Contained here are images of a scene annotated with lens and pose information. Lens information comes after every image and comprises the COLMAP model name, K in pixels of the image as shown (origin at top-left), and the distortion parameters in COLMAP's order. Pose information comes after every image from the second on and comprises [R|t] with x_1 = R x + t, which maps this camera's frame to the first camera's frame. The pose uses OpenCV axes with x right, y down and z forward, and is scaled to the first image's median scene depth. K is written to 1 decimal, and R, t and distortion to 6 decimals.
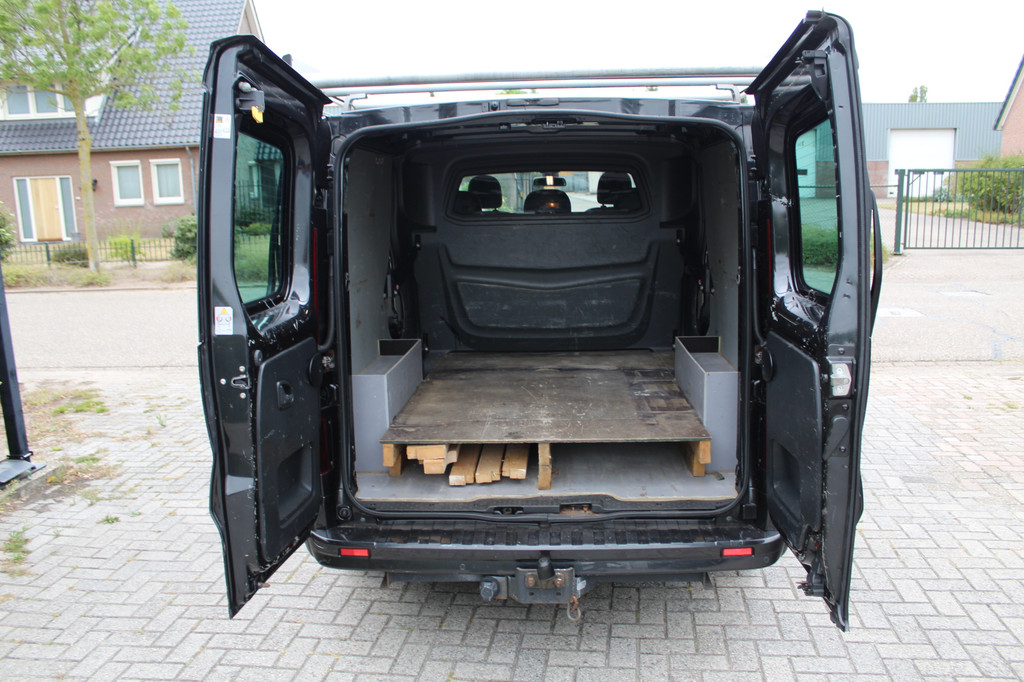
lens RADIAL K [[862.1, 0, 512.0], [0, 862.1, 341.0], [0, 0, 1]] dist [-0.168784, 0.159289]
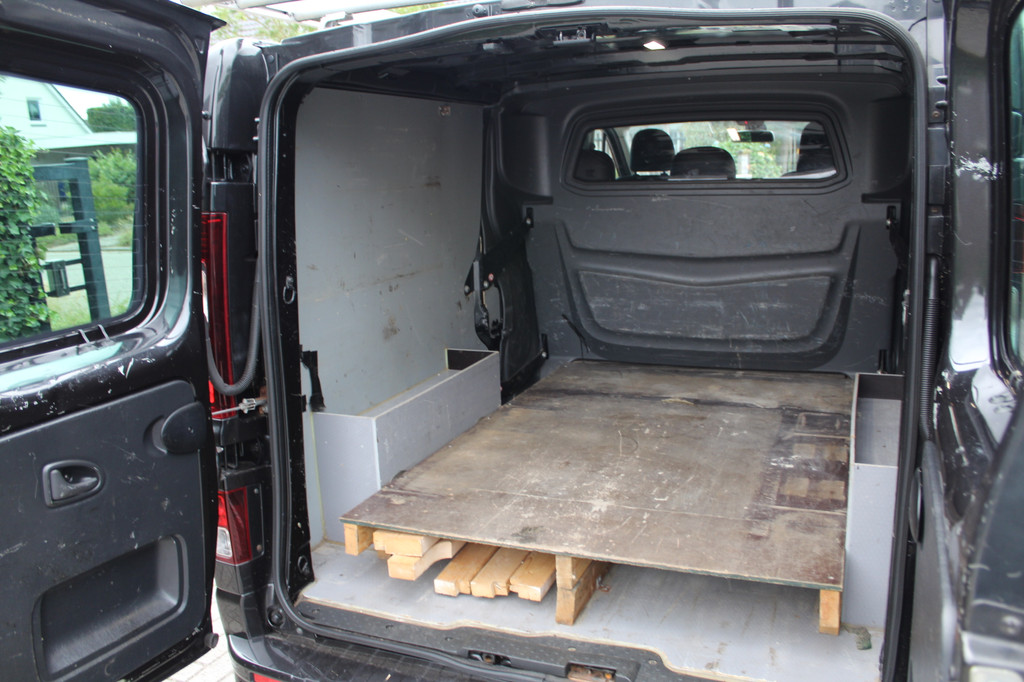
lens RADIAL K [[862.1, 0, 512.0], [0, 862.1, 341.0], [0, 0, 1]] dist [-0.168784, 0.159289]
pose [[0.944954, 0.056243, -0.322334, 0.155939], [-0.039909, 0.997572, 0.057066, -0.058348], [0.324761, -0.041060, 0.944905, 0.323623]]
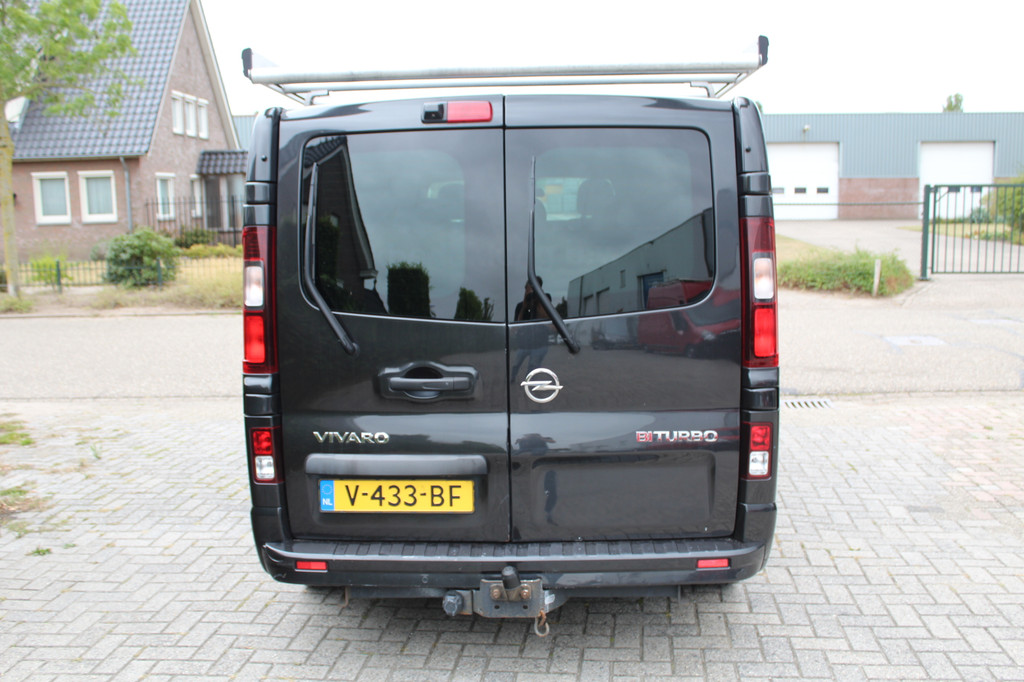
lens RADIAL K [[1015.0, 0, 512.0], [0, 1015.0, 341.0], [0, 0, 1]] dist [-0.171477, 0.226039]
pose [[0.999861, 0.001917, 0.016585, 0.016135], [-0.001053, 0.998649, -0.051946, 0.045307], [-0.016662, 0.051921, 0.998512, -0.110005]]
